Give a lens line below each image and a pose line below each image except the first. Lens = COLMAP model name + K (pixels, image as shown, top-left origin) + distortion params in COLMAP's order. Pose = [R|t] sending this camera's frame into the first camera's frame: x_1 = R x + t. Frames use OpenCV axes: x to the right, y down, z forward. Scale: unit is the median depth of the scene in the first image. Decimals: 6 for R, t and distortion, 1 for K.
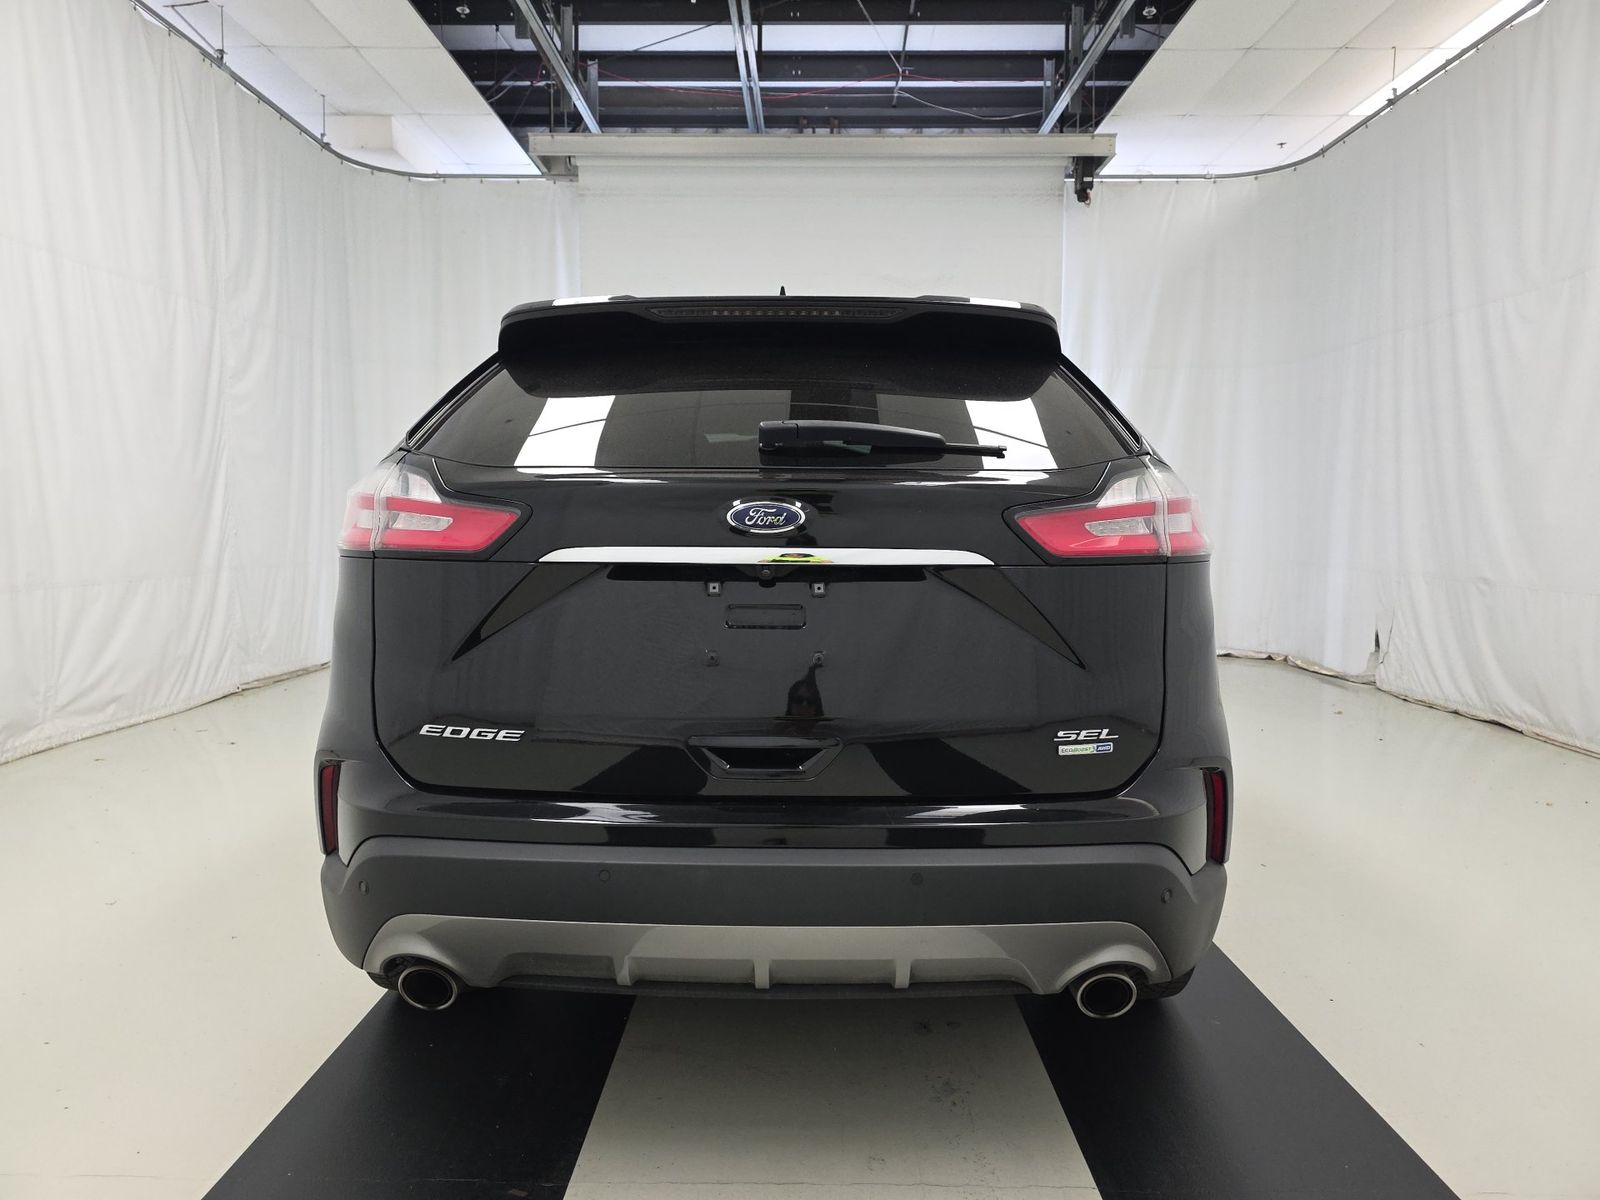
lens RADIAL K [[1100.6, 0, 800.0], [0, 1100.6, 600.0], [0, 0, 1]] dist [0.005355, -0.003604]
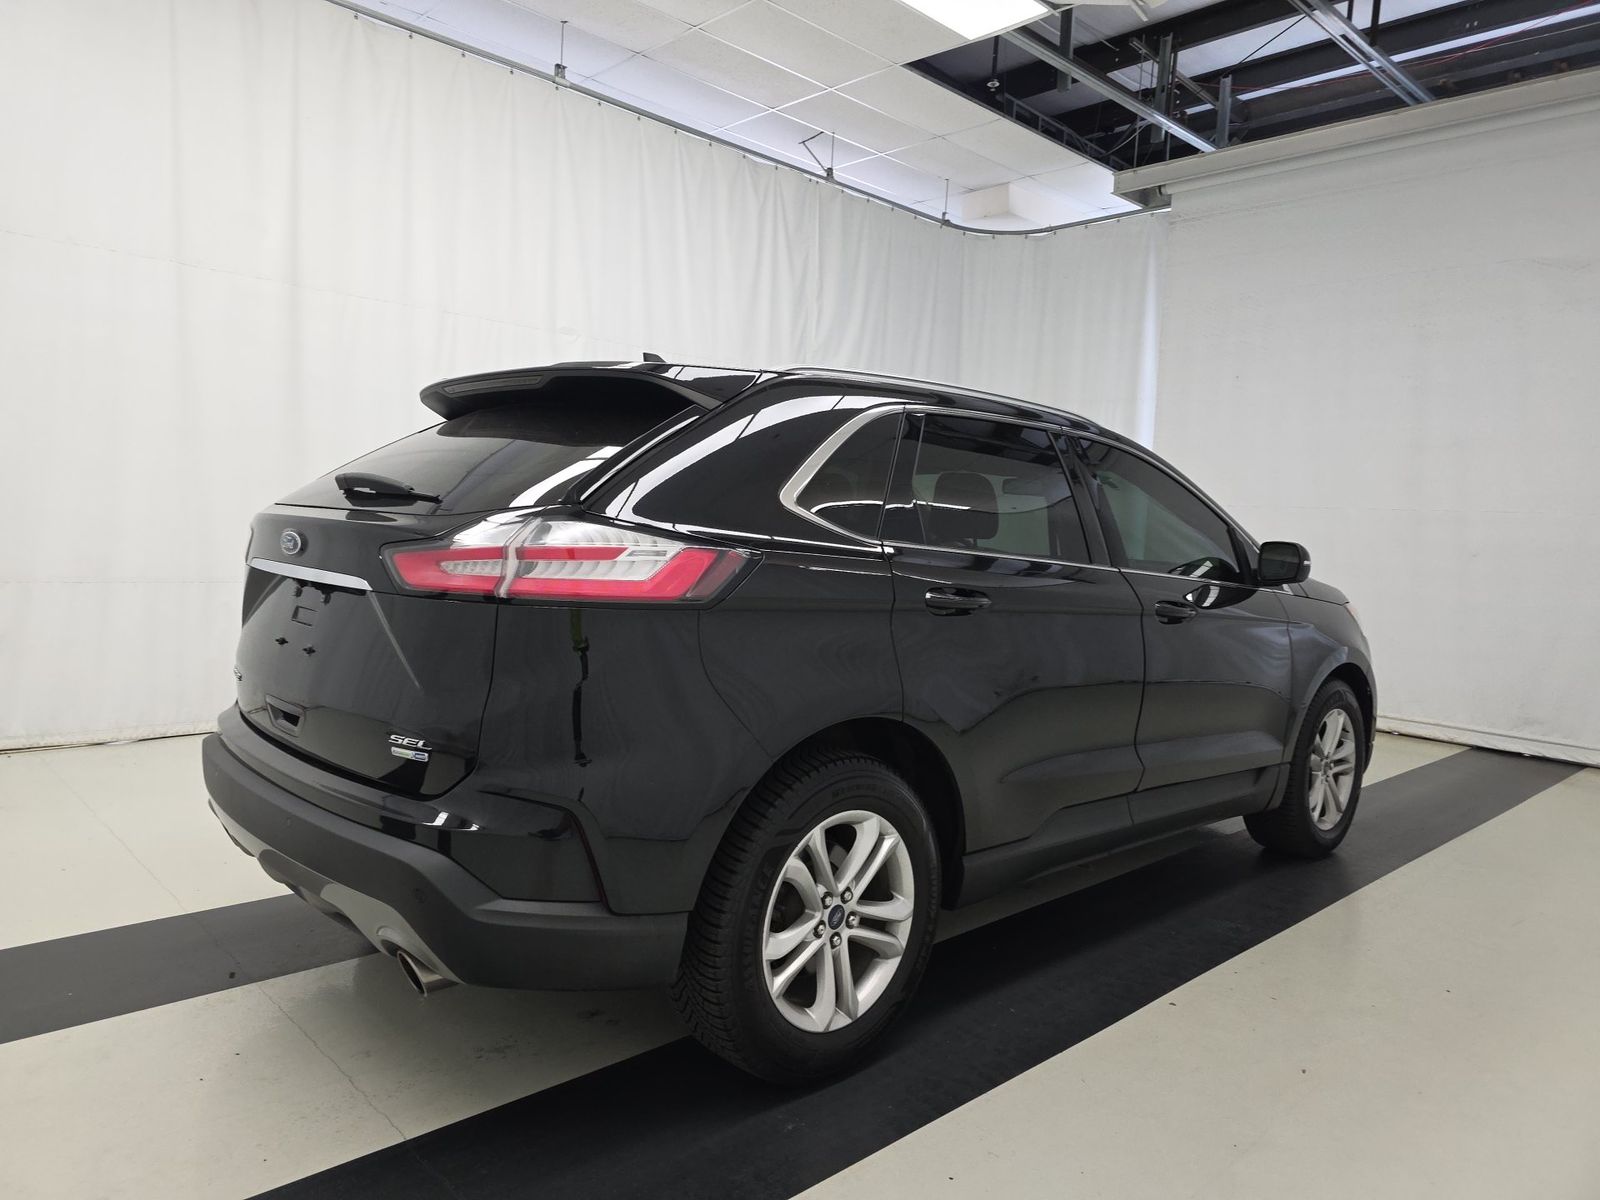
lens RADIAL K [[1090.4, 0, 800.0], [0, 1090.4, 600.0], [0, 0, 1]] dist [-0.005368, -0.002032]
pose [[0.700833, 0.067874, -0.710088, 0.283912], [-0.084237, 0.996372, 0.012100, -0.016000], [0.708334, 0.051335, 0.704009, 0.098046]]
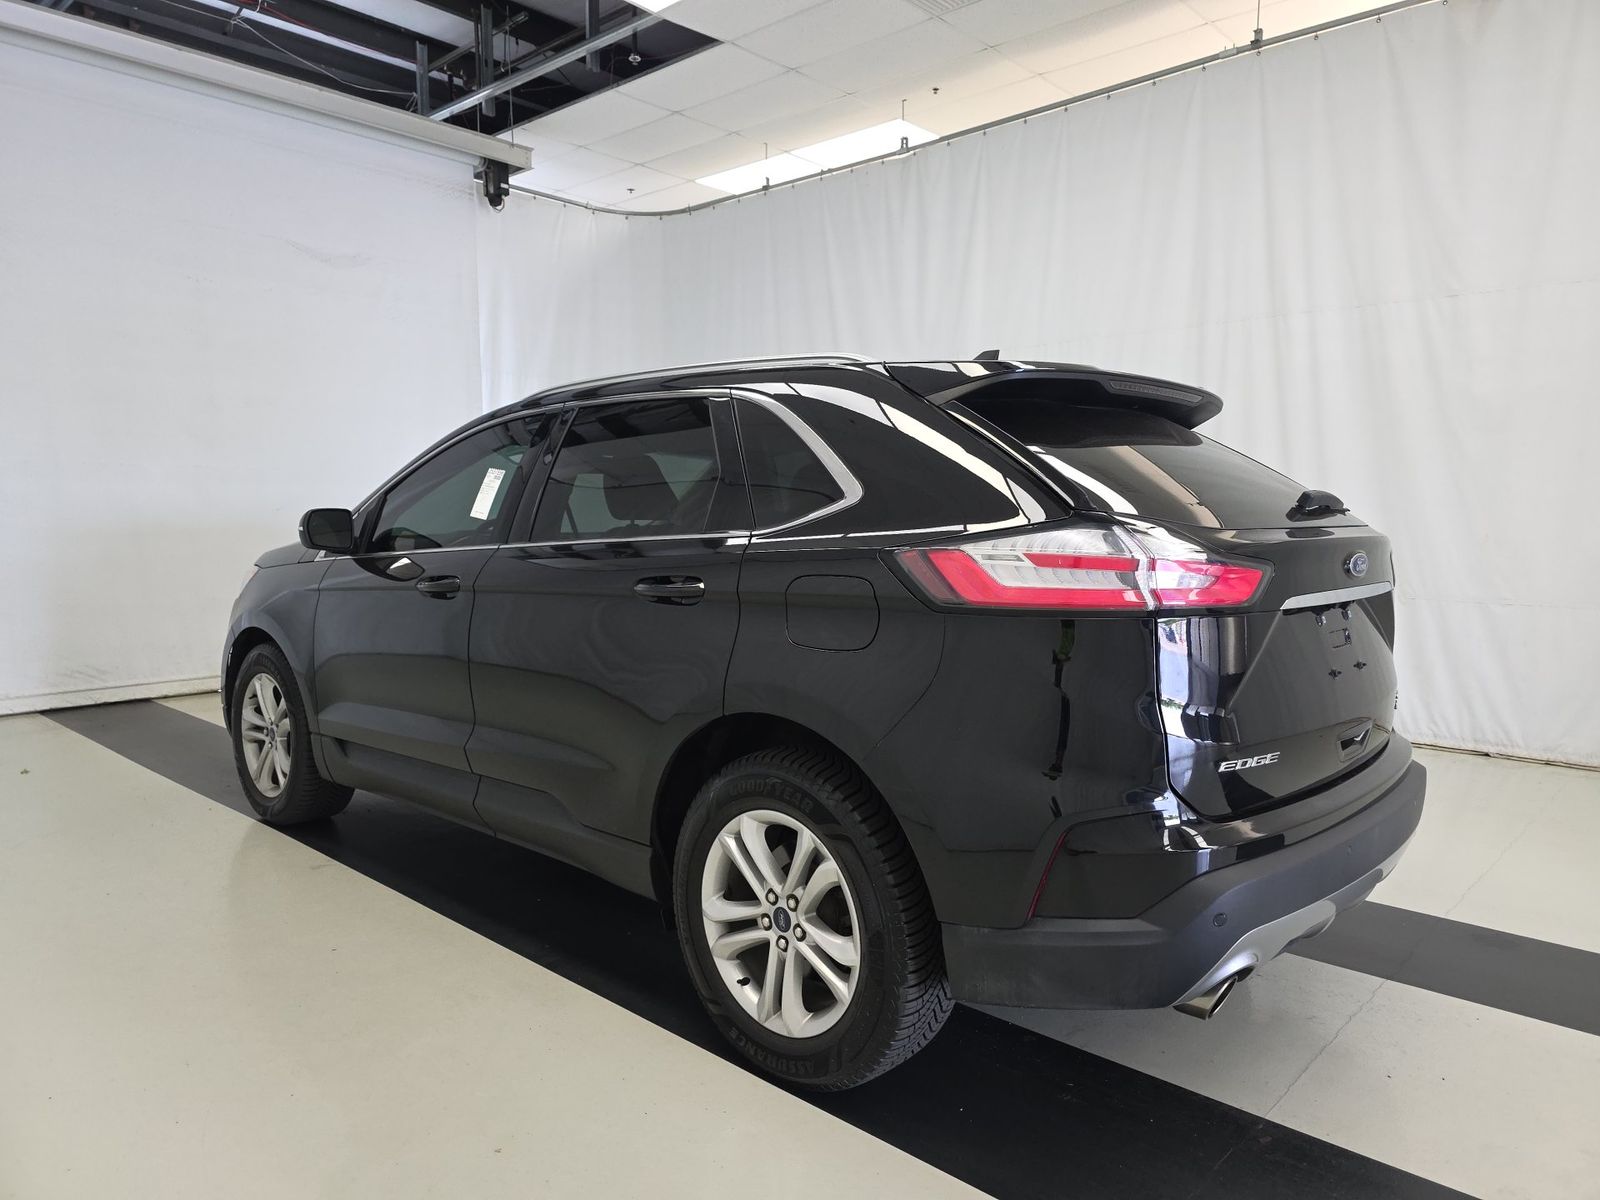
lens RADIAL K [[1100.6, 0, 800.0], [0, 1100.6, 600.0], [0, 0, 1]] dist [0.005355, -0.003604]
pose [[0.669960, -0.051720, 0.740593, -0.322976], [0.043150, 0.998597, 0.030703, -0.023038], [-0.741142, 0.011387, 0.671252, 0.127776]]
